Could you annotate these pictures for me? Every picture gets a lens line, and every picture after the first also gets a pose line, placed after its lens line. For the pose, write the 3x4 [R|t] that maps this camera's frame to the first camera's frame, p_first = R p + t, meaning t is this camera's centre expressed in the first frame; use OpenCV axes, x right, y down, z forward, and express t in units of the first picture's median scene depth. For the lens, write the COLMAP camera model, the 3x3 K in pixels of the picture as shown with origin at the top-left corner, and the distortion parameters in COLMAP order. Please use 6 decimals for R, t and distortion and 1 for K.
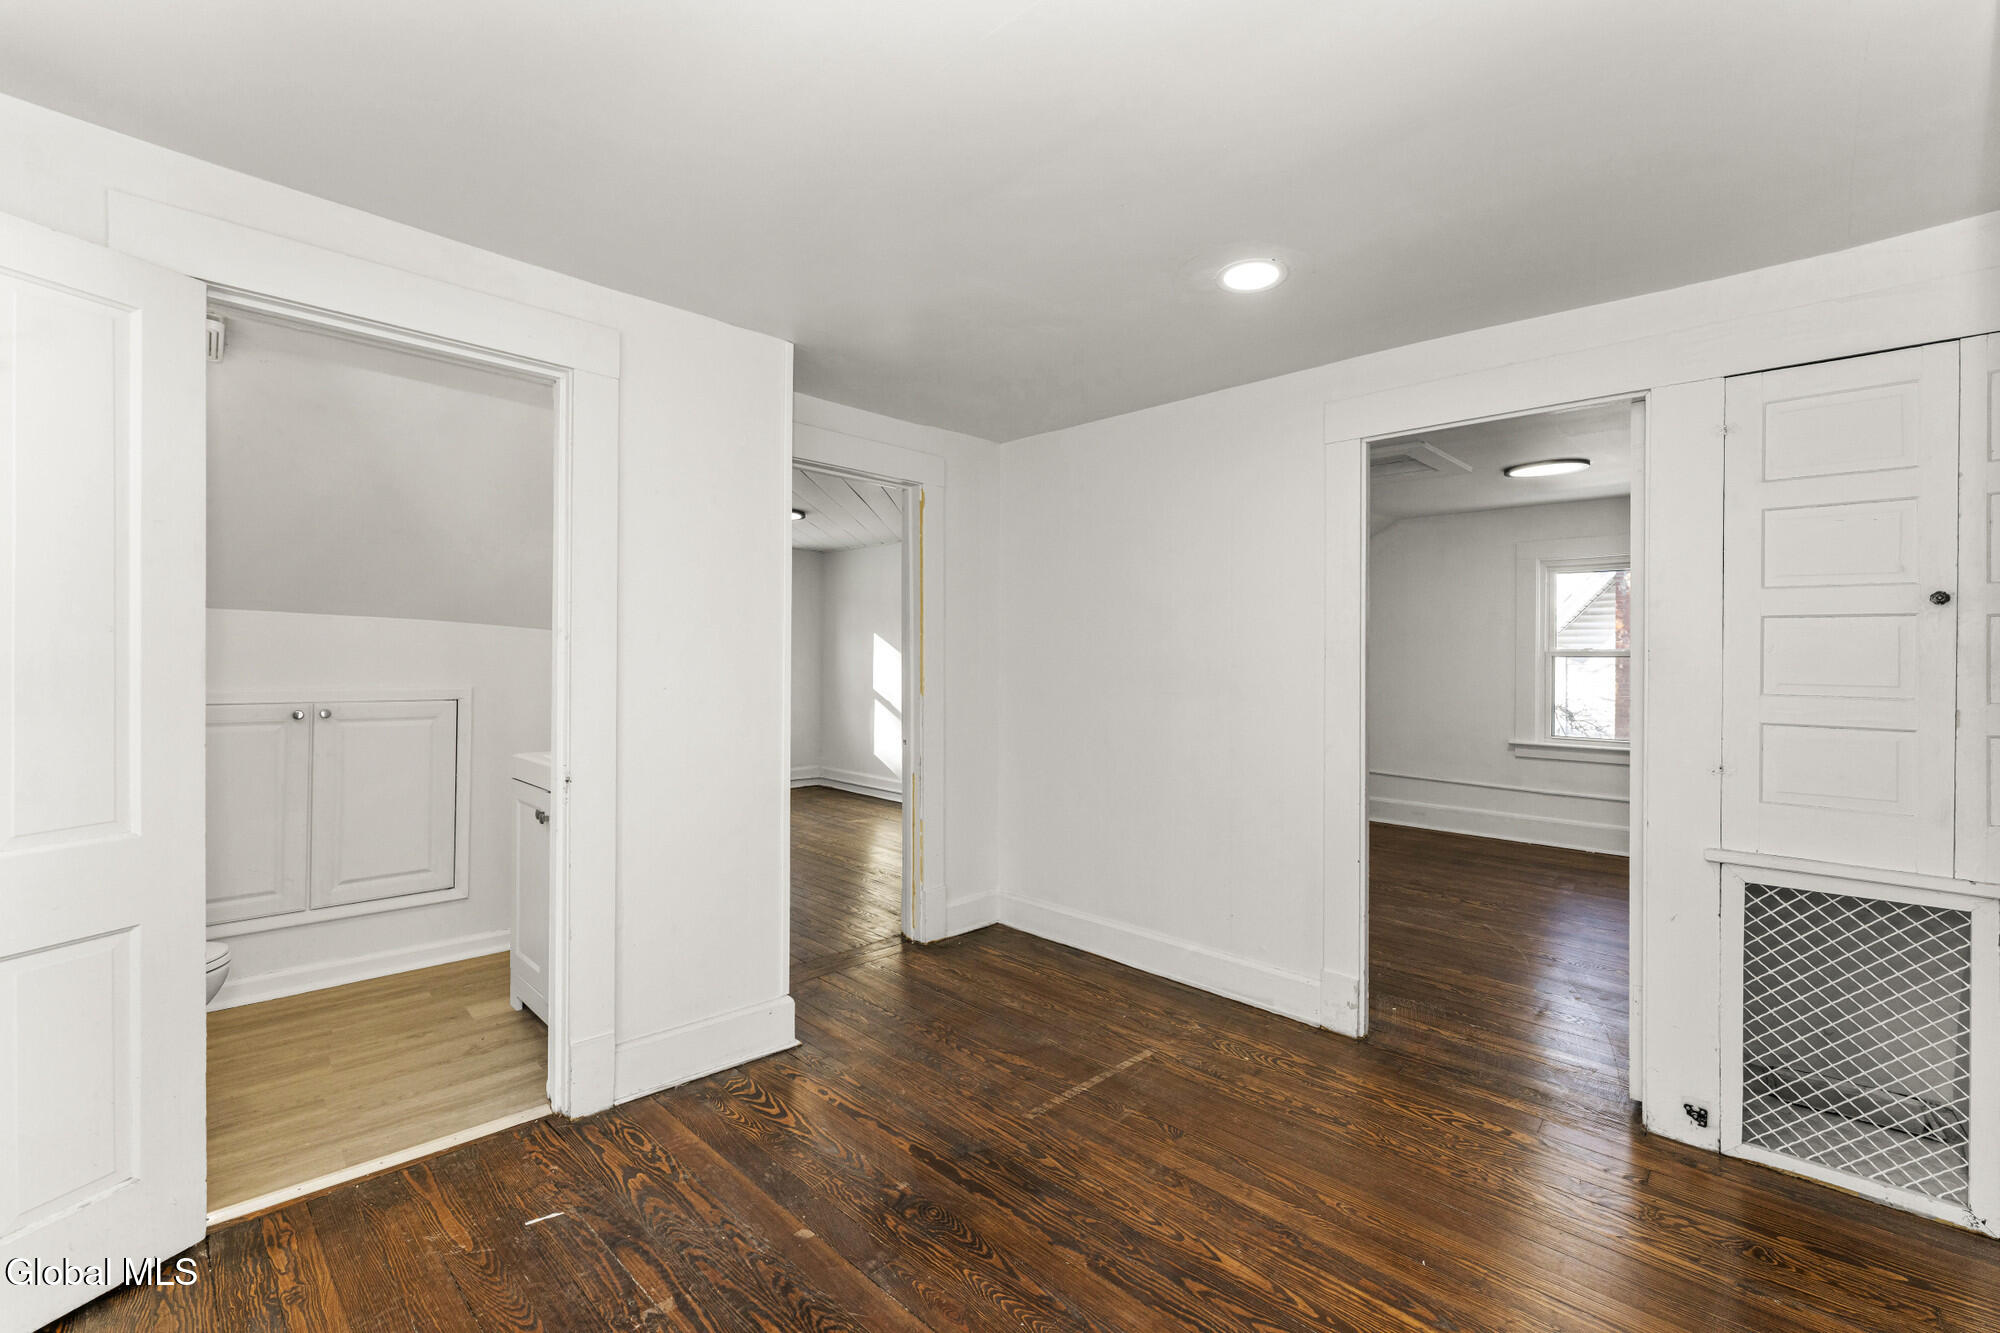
lens RADIAL K [[818.3, 0, 1022.0], [0, 818.3, 661.3], [0, 0, 1]] dist [0.002205, 0.000238]
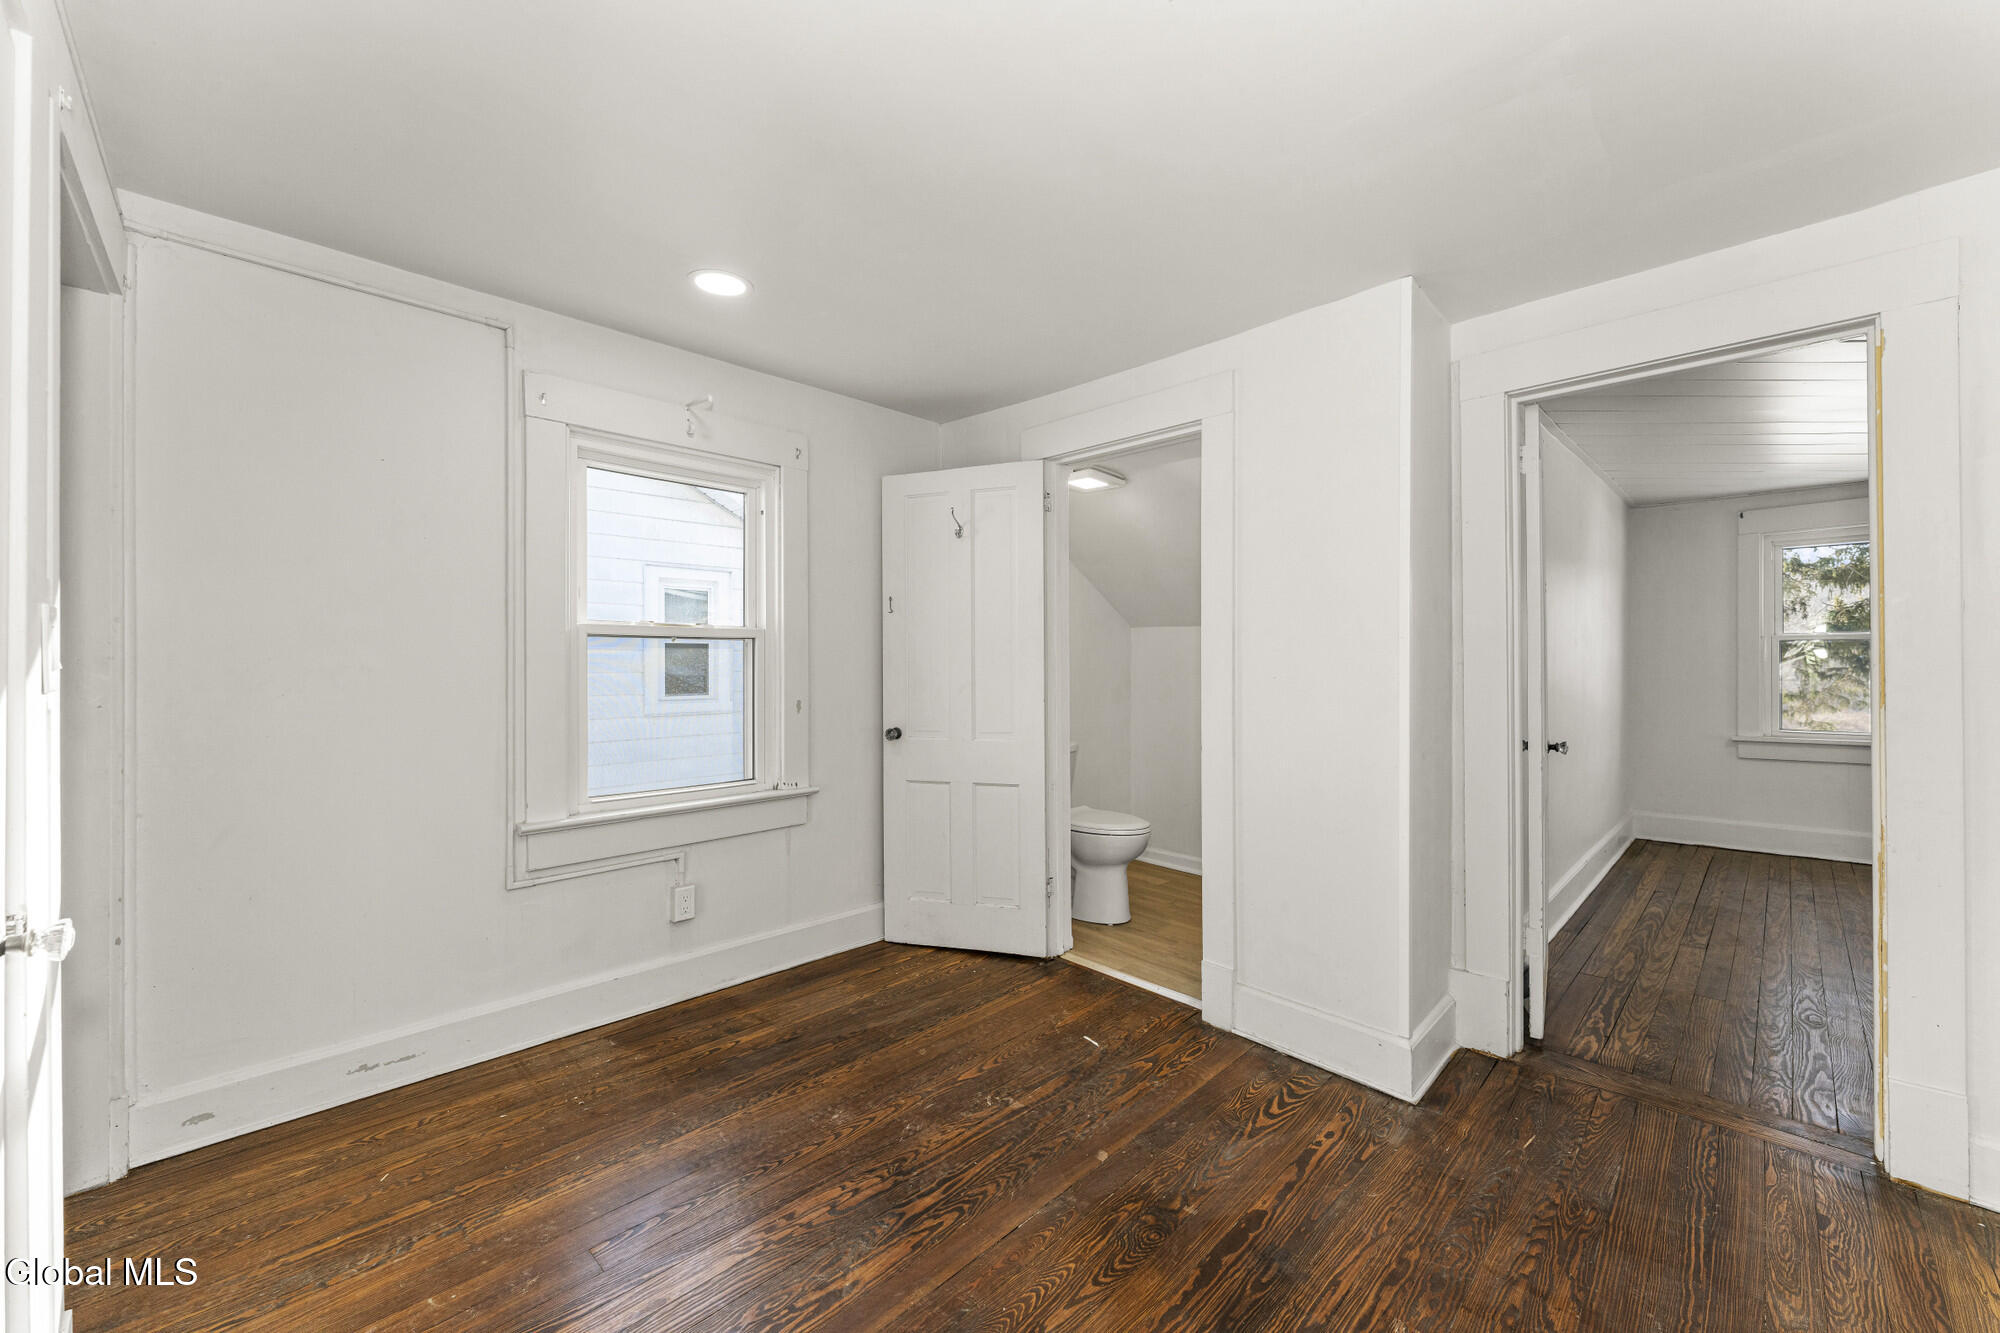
lens RADIAL K [[818.3, 0, 1003.0], [0, 818.3, 660.9], [0, 0, 1]] dist [0.002205, 0.000238]
pose [[-0.018006, -0.009832, -0.999790, 0.788464], [0.002382, 0.999948, -0.009877, 0.026885], [0.999835, -0.002559, -0.017982, 0.803424]]
